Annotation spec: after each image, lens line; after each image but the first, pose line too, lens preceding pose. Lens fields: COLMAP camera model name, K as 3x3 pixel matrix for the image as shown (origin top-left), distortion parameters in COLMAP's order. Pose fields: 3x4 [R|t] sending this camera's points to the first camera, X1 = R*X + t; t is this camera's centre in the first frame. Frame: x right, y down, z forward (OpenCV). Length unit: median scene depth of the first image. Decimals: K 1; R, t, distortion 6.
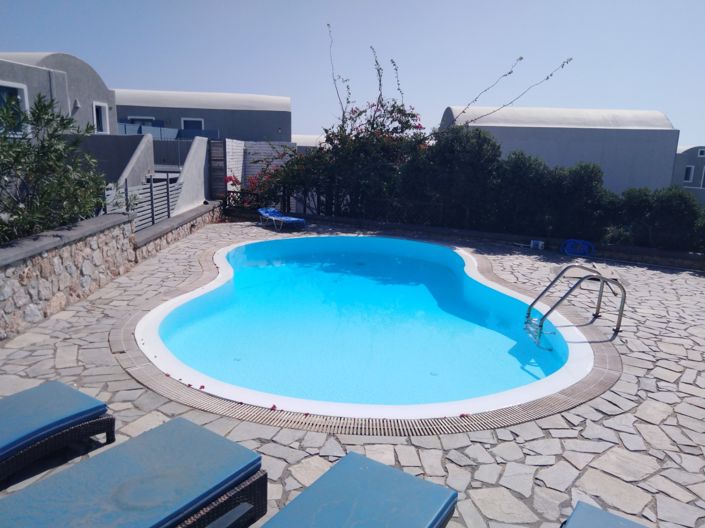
lens RADIAL K [[523.0, 0, 352.5], [0, 523.0, 264.0], [0, 0, 1]] dist [0.071183, -0.109254]
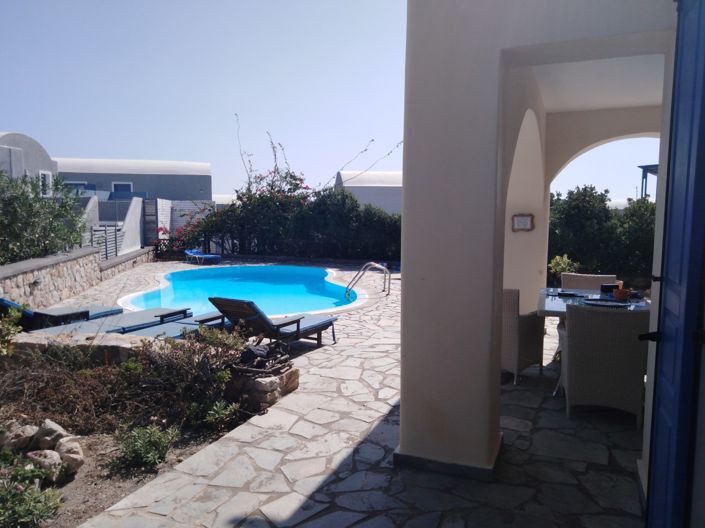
lens RADIAL K [[523.0, 0, 352.5], [0, 523.0, 264.0], [0, 0, 1]] dist [0.071183, -0.109254]
pose [[0.989982, -0.035035, 0.136781, 0.051423], [0.049521, 0.993345, -0.103983, 0.081638], [-0.132227, 0.109714, 0.985129, -0.327798]]
